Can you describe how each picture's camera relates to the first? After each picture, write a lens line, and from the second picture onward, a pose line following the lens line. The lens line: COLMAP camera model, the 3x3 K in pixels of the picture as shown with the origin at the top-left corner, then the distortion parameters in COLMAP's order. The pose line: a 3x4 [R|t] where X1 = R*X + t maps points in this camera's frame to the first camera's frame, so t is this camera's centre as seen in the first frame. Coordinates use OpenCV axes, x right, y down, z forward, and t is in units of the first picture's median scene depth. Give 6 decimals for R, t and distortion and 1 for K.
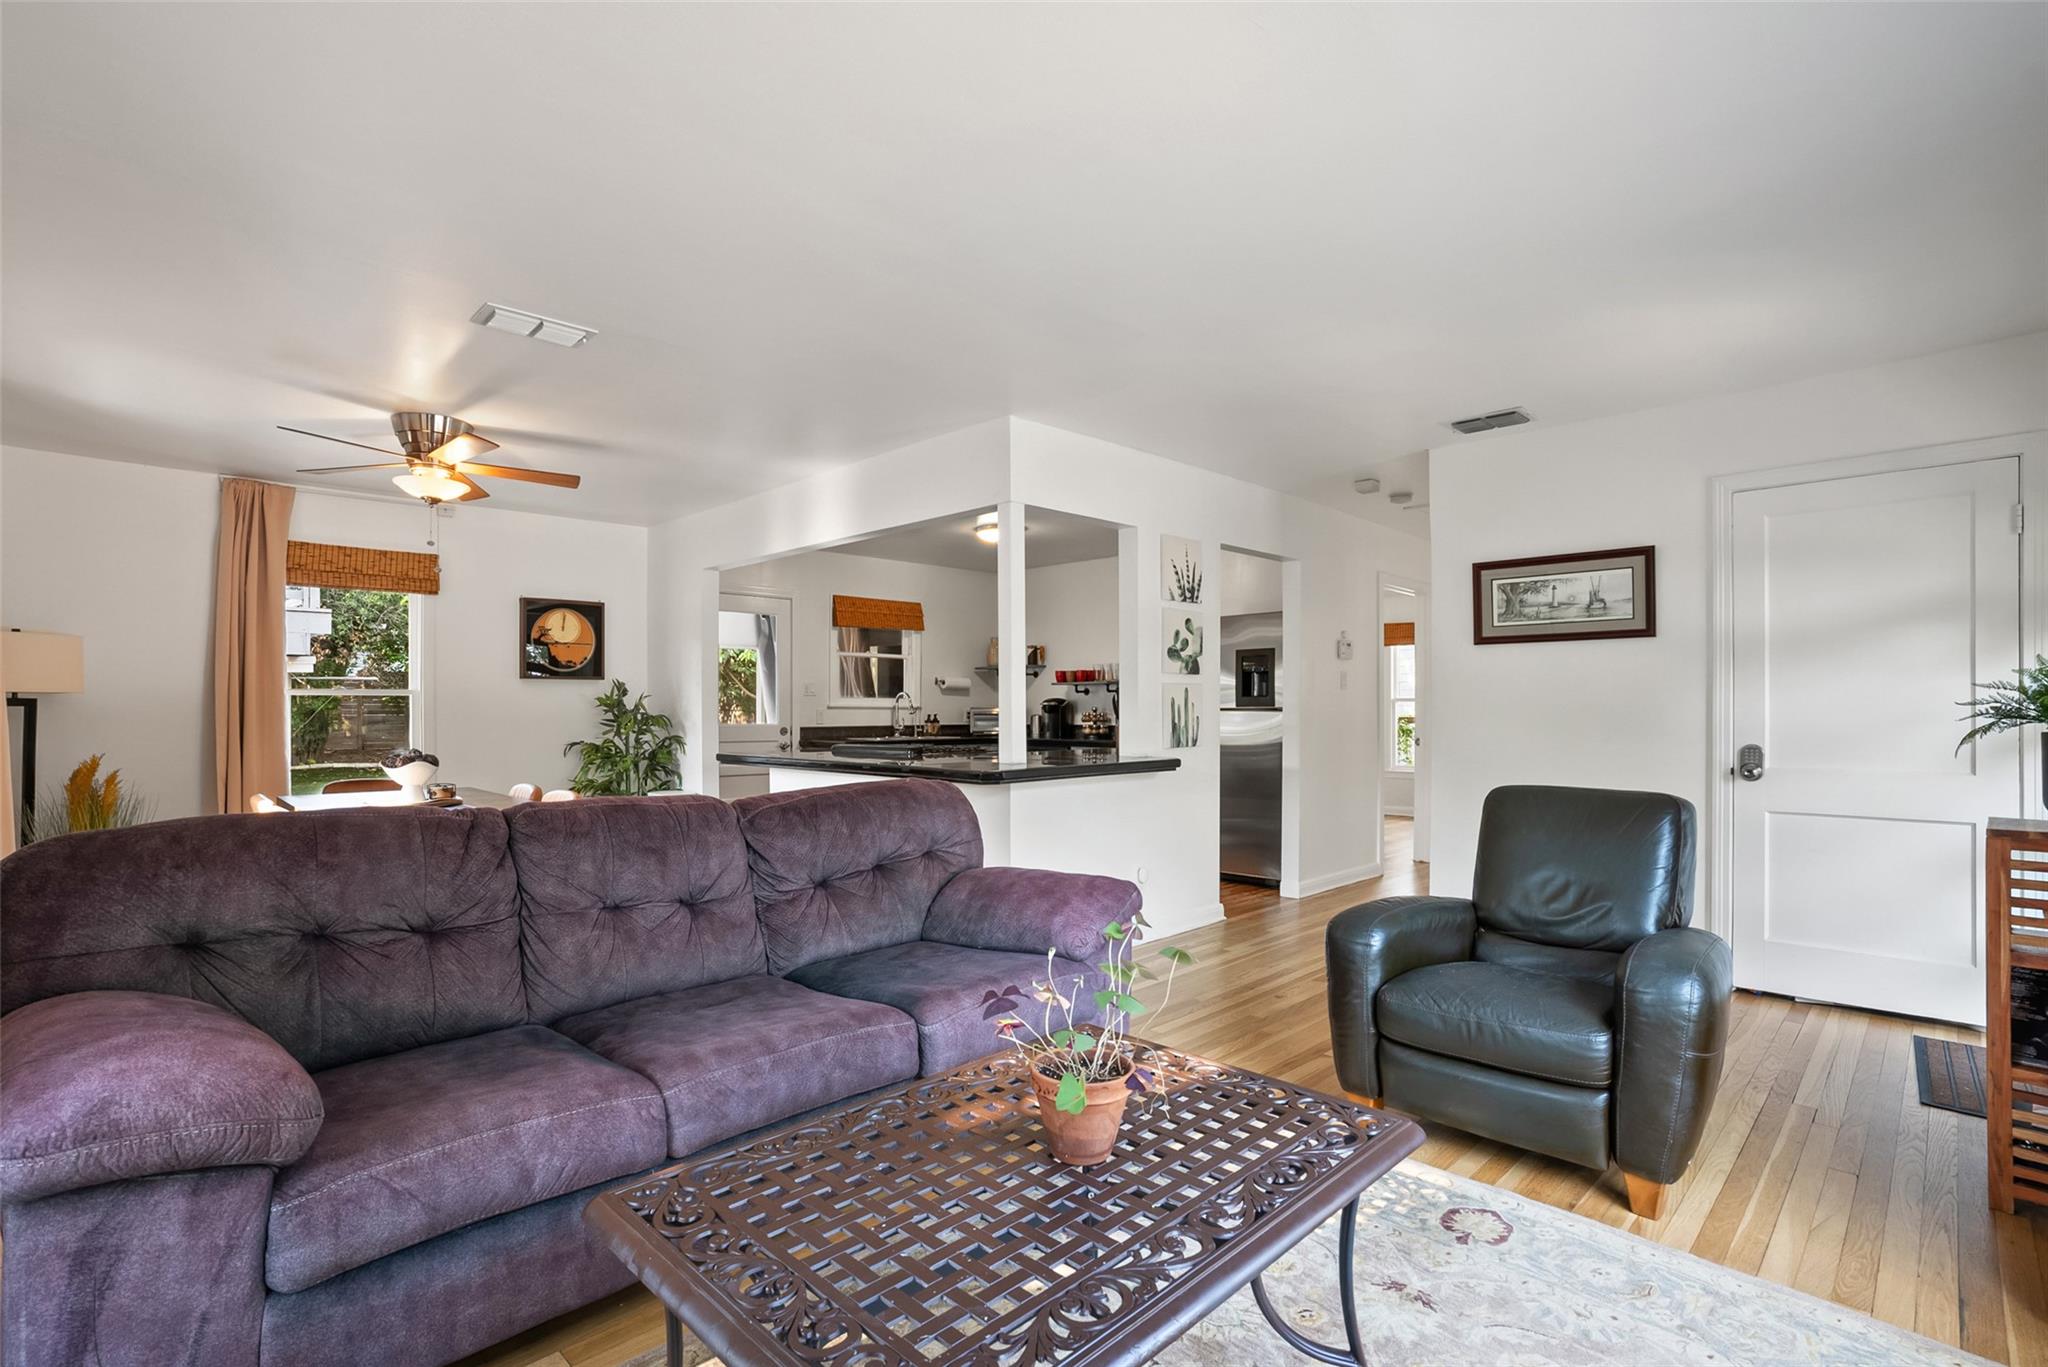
lens RADIAL K [[945.2, 0, 1024.0], [0, 945.2, 683.5], [0, 0, 1]] dist [-0.038521, 0.025910]
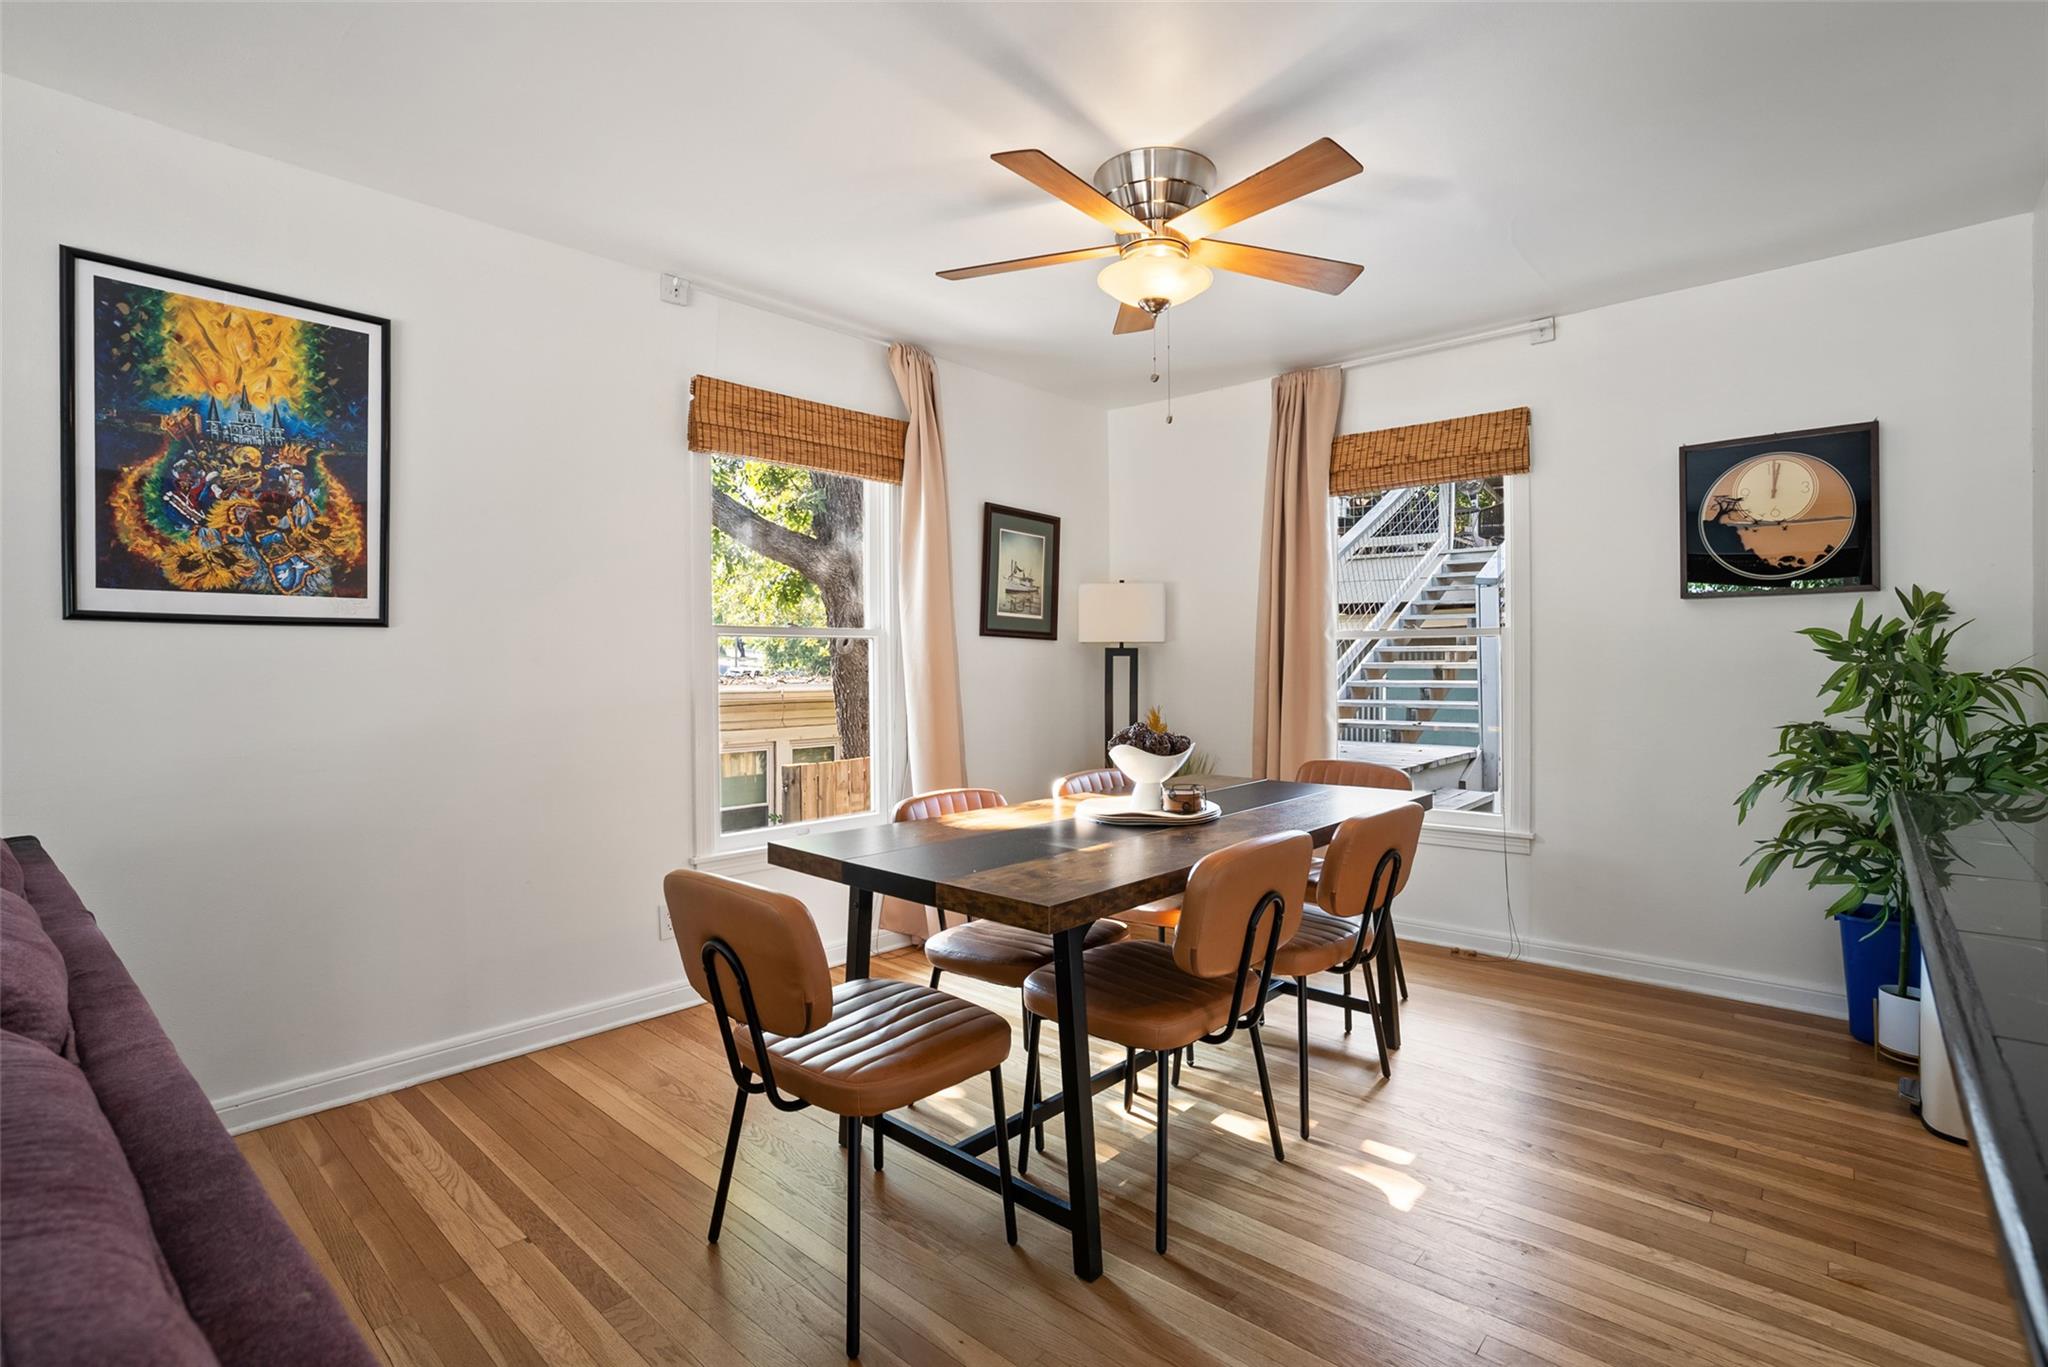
lens RADIAL K [[945.2, 0, 1024.0], [0, 945.2, 683.5], [0, 0, 1]] dist [-0.038521, 0.025910]
pose [[0.062550, 0.024814, -0.997733, -0.023340], [0.025227, 0.999332, 0.026435, 0.019644], [0.997723, -0.026824, 0.061882, 0.583979]]
